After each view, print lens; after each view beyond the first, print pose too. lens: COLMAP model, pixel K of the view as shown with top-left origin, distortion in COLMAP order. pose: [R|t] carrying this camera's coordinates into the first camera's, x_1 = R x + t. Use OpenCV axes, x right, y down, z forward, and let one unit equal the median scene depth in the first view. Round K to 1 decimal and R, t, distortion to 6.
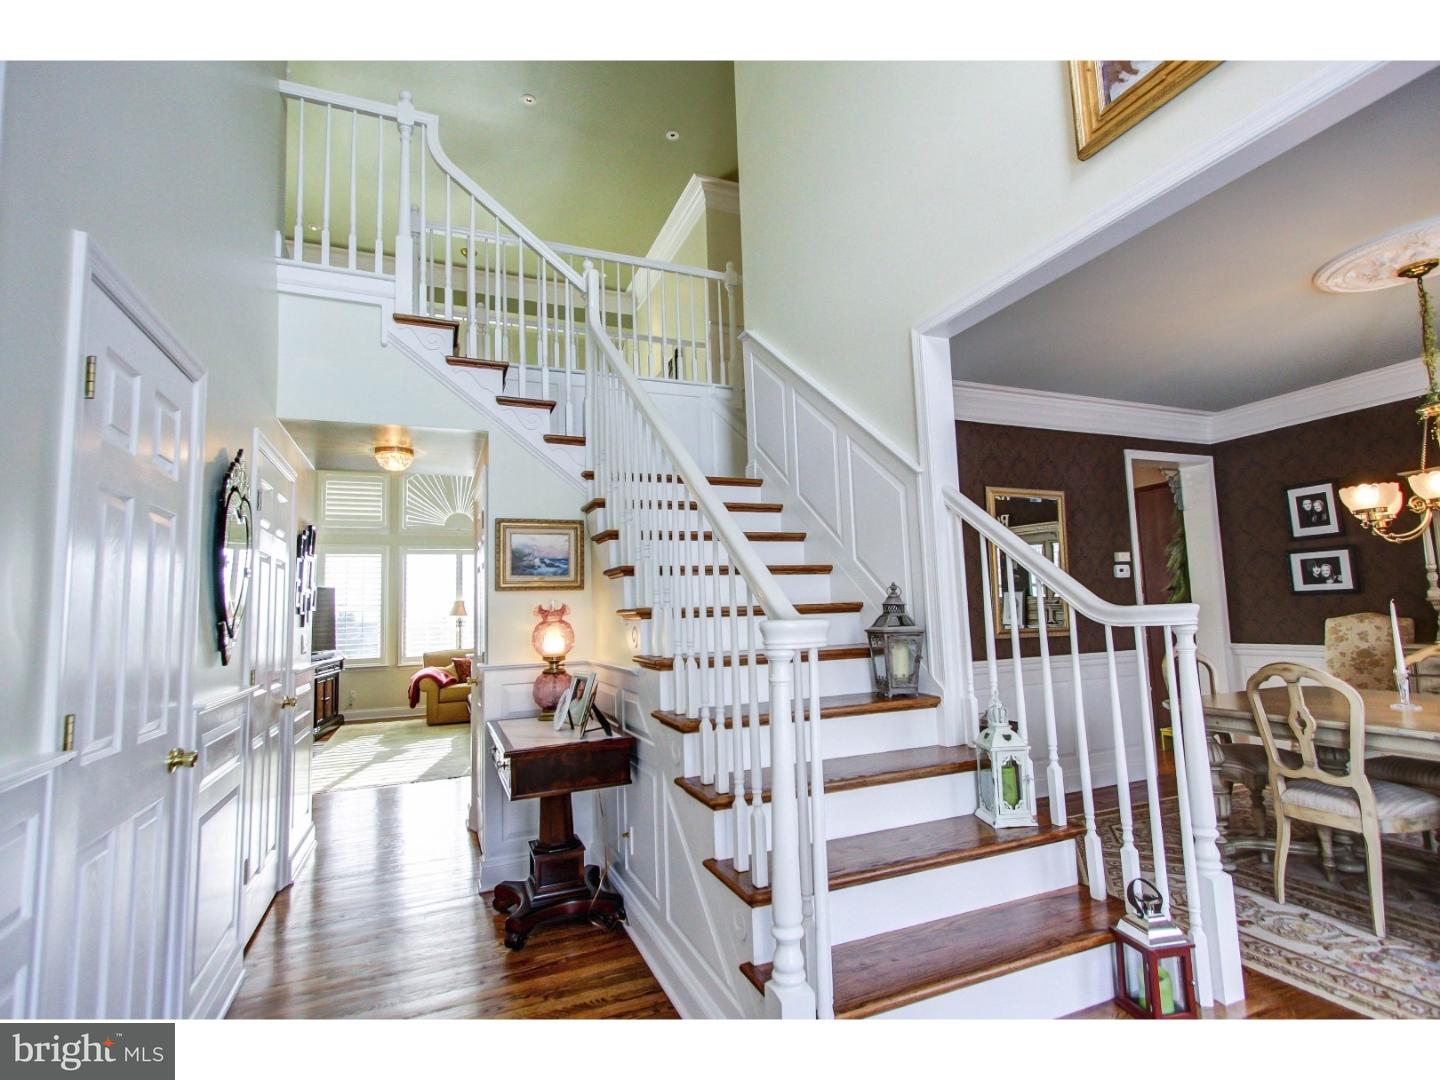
lens RADIAL K [[669.1, 0, 715.6], [0, 669.1, 543.1], [0, 0, 1]] dist [0.003550, 0.000151]
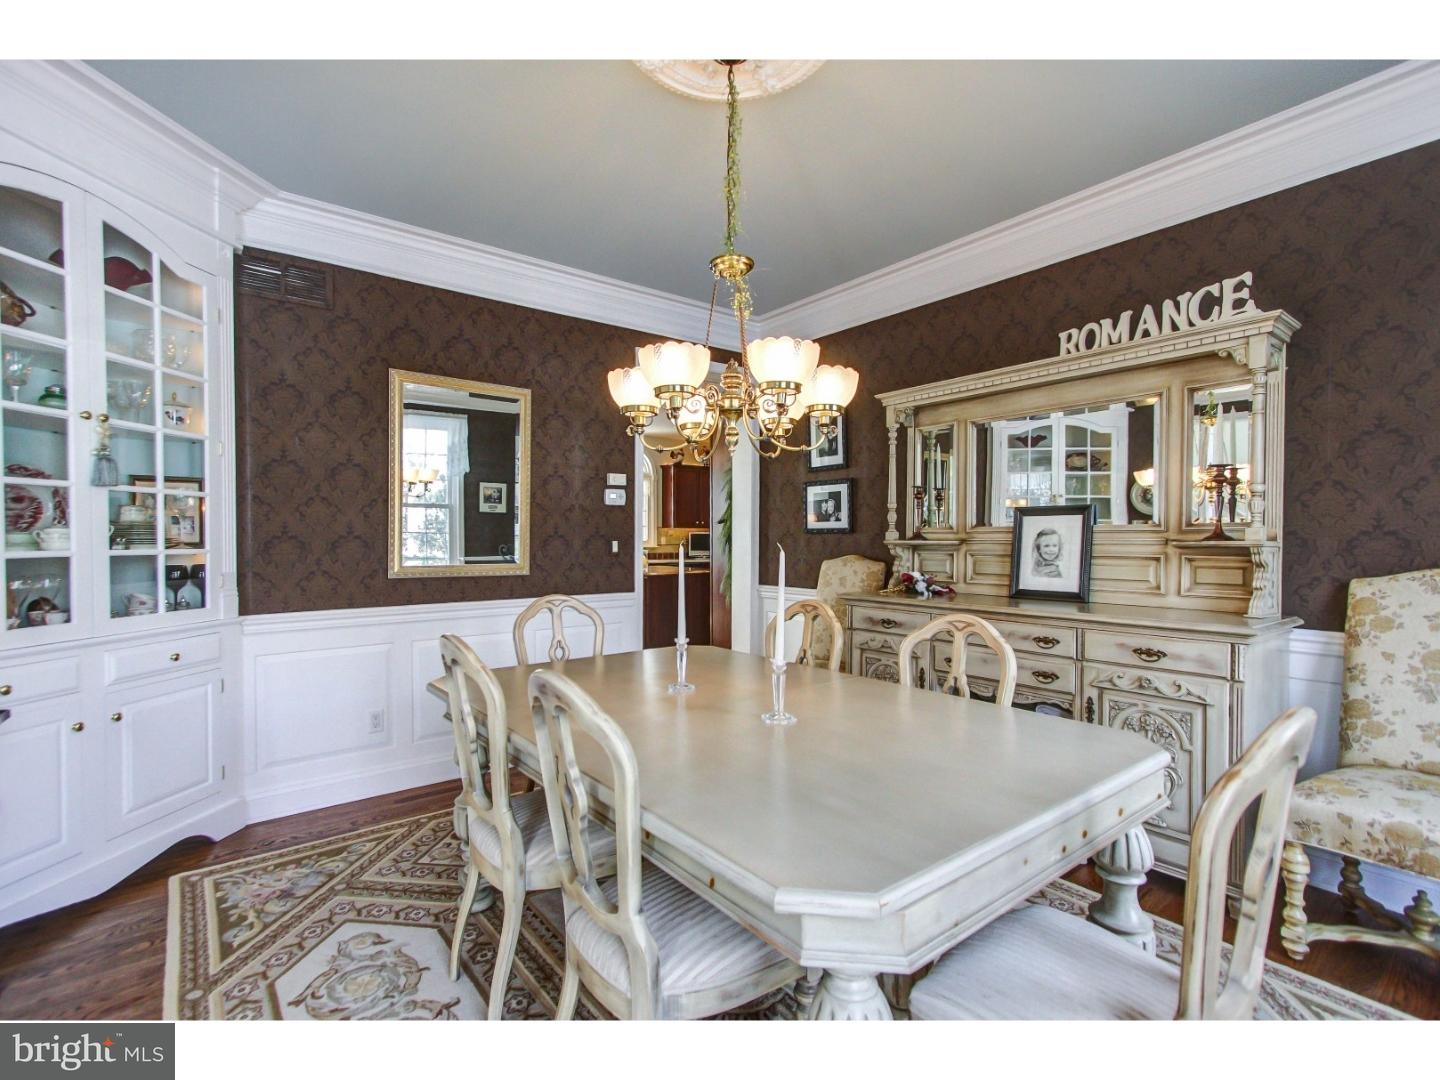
lens RADIAL K [[669.1, 0, 719.5], [0, 669.1, 541.9], [0, 0, 1]] dist [0.003550, 0.000151]
pose [[0.964147, 0.030845, 0.263570, 0.534823], [-0.059578, 0.993027, 0.101728, 0.005921], [-0.258594, -0.113784, 0.959261, 0.184067]]
